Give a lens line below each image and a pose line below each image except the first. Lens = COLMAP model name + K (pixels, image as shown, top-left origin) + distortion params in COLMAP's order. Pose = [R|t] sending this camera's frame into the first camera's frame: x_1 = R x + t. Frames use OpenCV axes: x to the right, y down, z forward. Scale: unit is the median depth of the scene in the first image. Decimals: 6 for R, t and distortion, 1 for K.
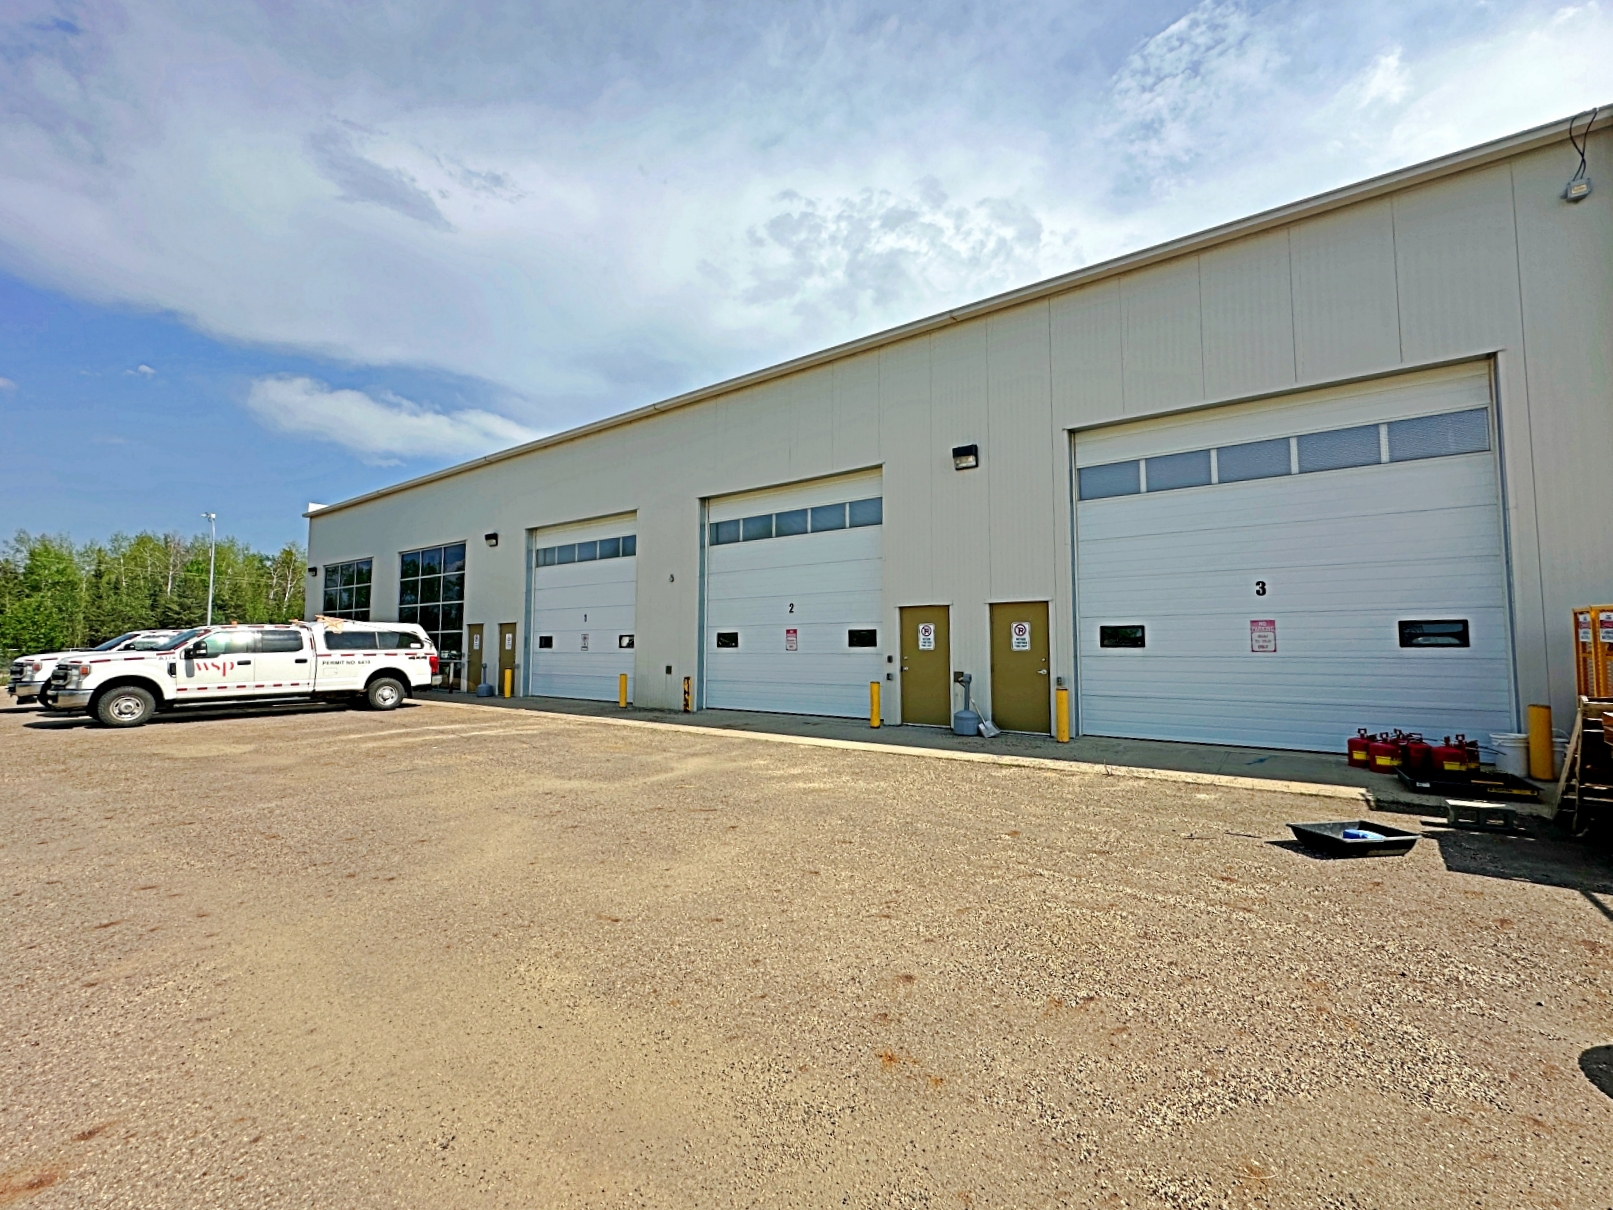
lens RADIAL K [[655.0, 0, 828.9], [0, 655.0, 608.2], [0, 0, 1]] dist [-0.003436, 0.000206]
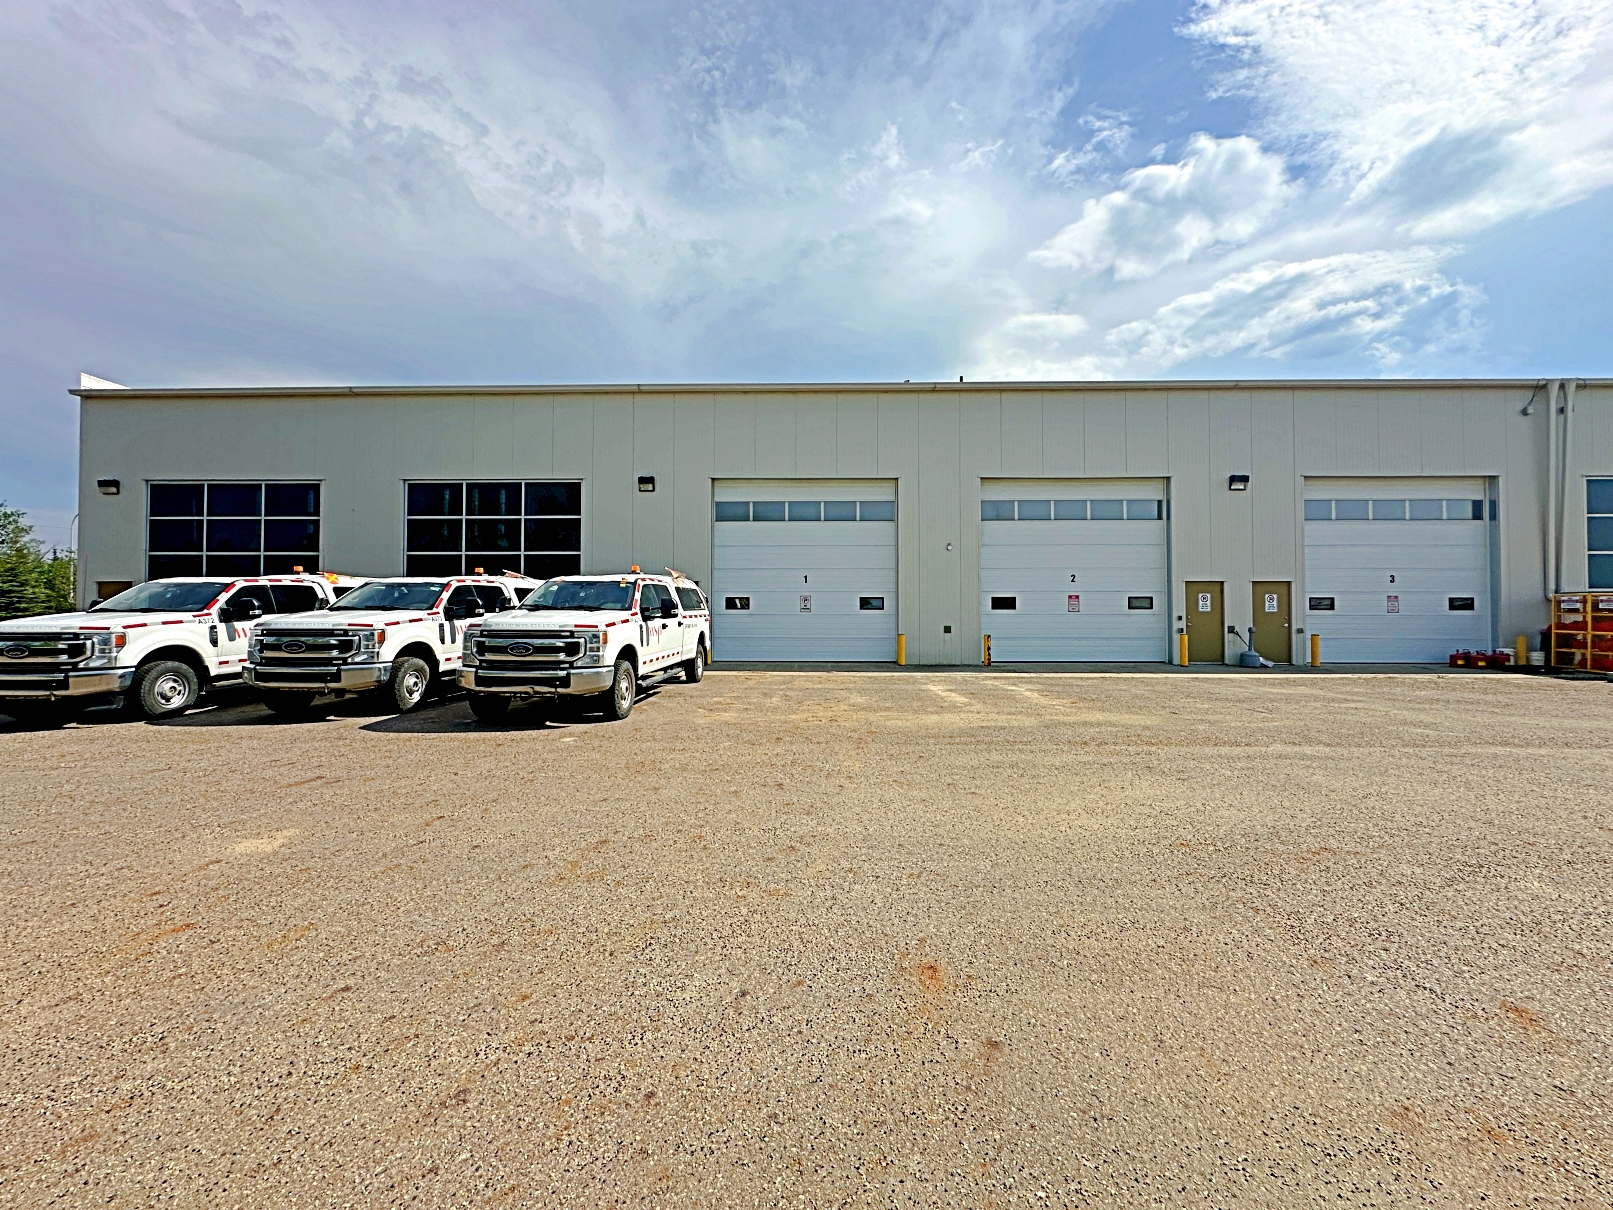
lens RADIAL K [[619.5, 0, 814.9], [0, 619.5, 603.0], [0, 0, 1]] dist [-0.002417, -0.000069]
pose [[0.839040, 0.009187, 0.543992, -1.161642], [-0.034747, 0.998721, 0.036725, 0.021300], [-0.542959, -0.049716, 0.838286, 0.281259]]
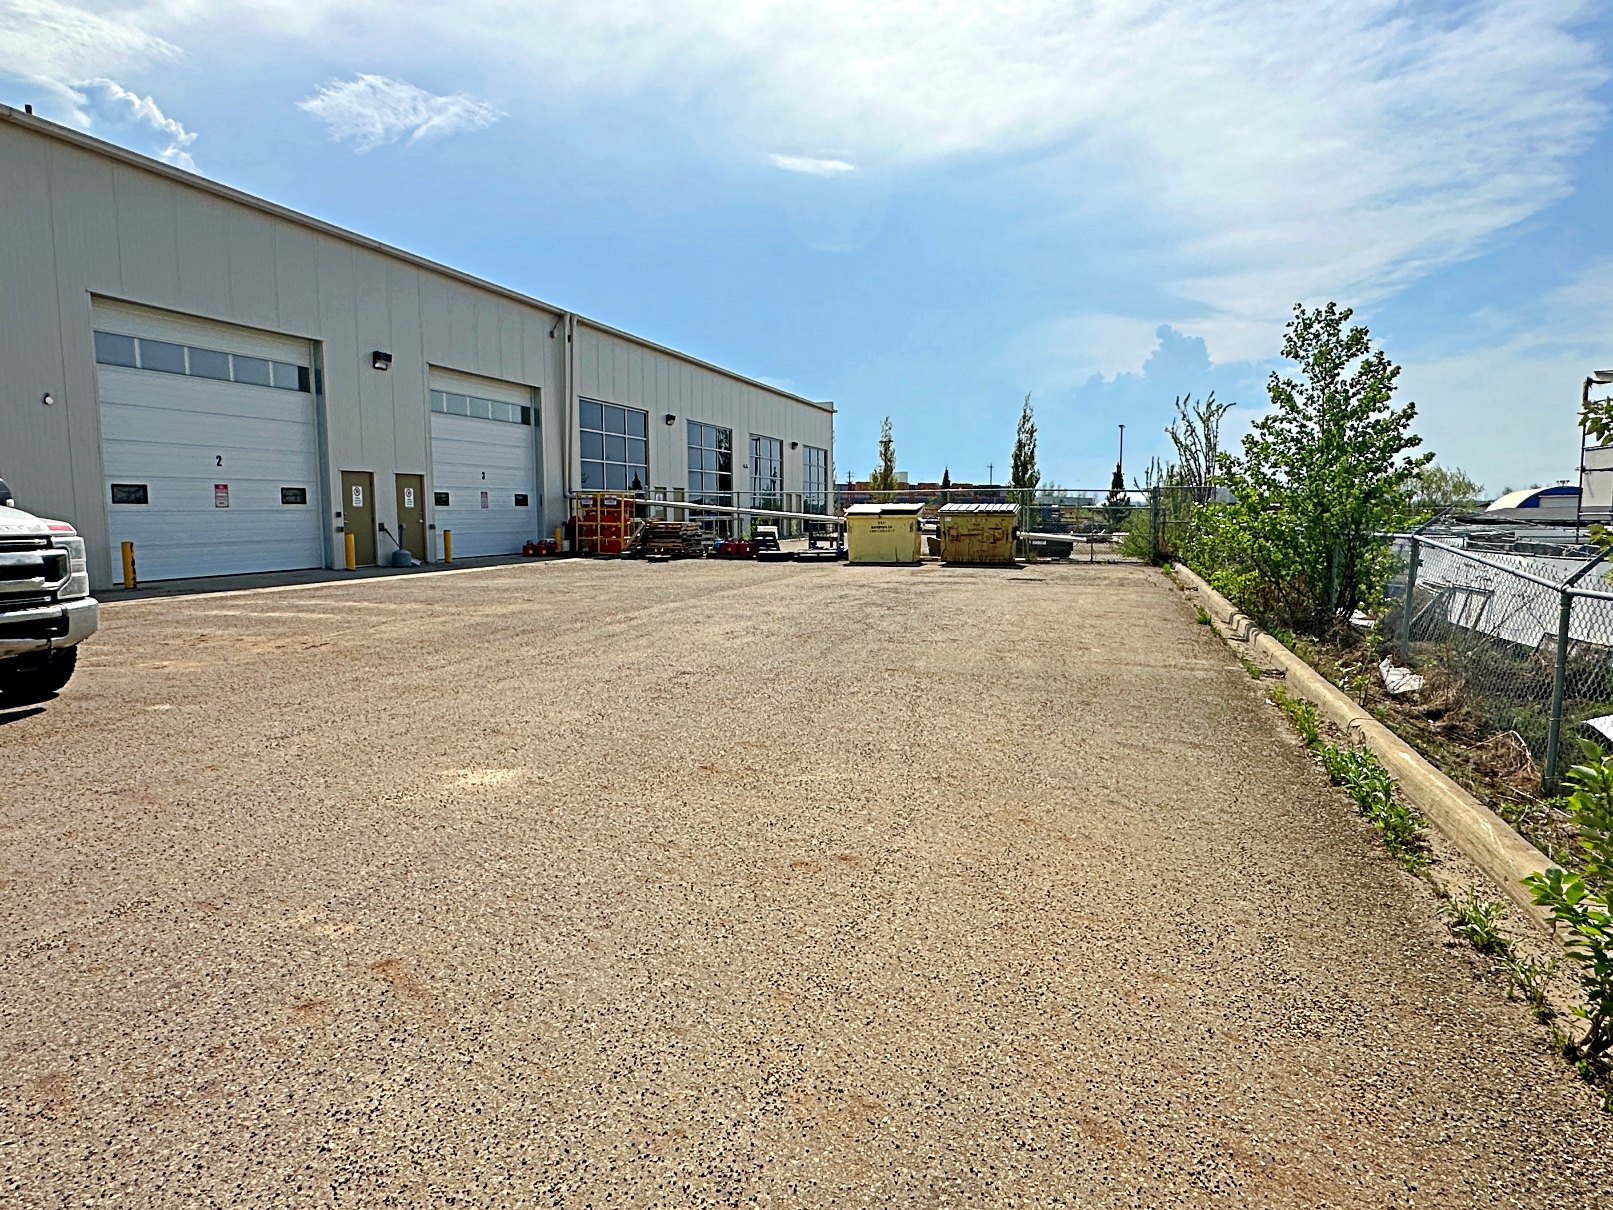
lens RADIAL K [[973.8, 0, 806.1], [0, 973.8, 605.2], [0, 0, 1]] dist [0.008721, 0.002308]
pose [[-0.291351, -0.094850, 0.951902, -1.680000], [-0.058596, 0.994973, 0.081207, 0.042888], [-0.954820, -0.032118, -0.295444, 0.636761]]
